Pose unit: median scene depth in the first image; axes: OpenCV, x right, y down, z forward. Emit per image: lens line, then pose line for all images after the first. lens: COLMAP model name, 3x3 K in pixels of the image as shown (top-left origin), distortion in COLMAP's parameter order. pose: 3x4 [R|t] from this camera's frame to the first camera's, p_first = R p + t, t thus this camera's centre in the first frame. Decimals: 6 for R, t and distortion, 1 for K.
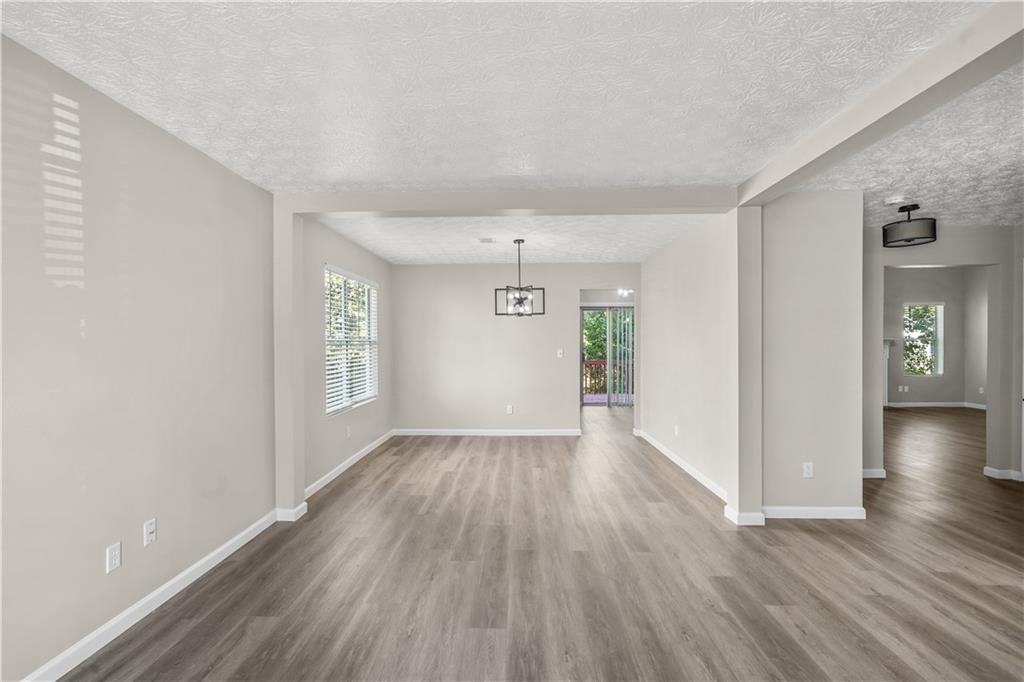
lens RADIAL K [[465.4, 0, 505.4], [0, 465.4, 341.7], [0, 0, 1]] dist [-0.004132, 0.002159]
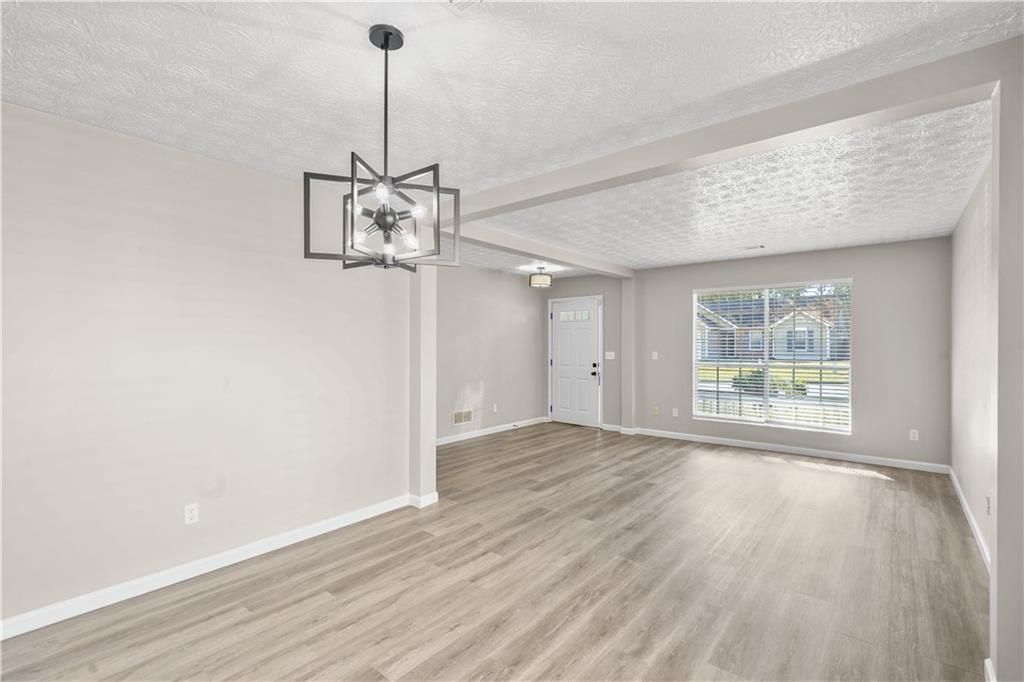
lens RADIAL K [[465.4, 0, 510.0], [0, 465.4, 342.6], [0, 0, 1]] dist [-0.004132, 0.002159]
pose [[-0.793001, 0.004327, 0.609204, -0.277803], [0.000832, 0.999982, -0.006019, 0.002525], [-0.609219, -0.004266, -0.792990, 1.408371]]
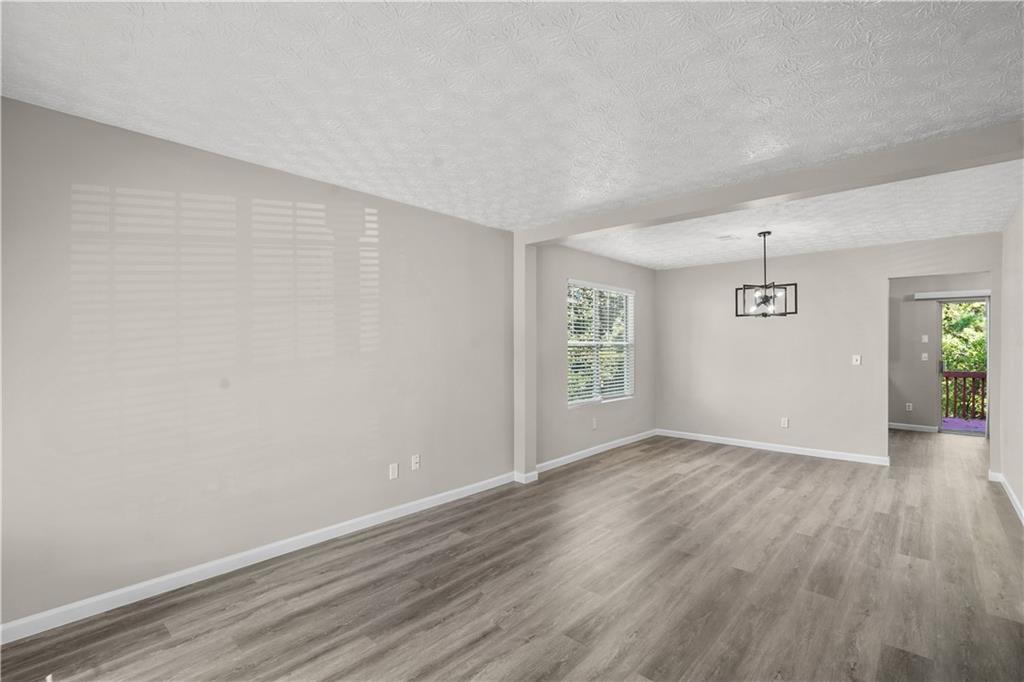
lens RADIAL K [[465.4, 0, 506.1], [0, 465.4, 342.2], [0, 0, 1]] dist [-0.004132, 0.002159]
pose [[0.756783, -0.000538, -0.653666, 0.280219], [-0.003054, 0.999986, -0.004358, -0.000026], [0.653659, 0.005294, 0.756770, -0.009858]]
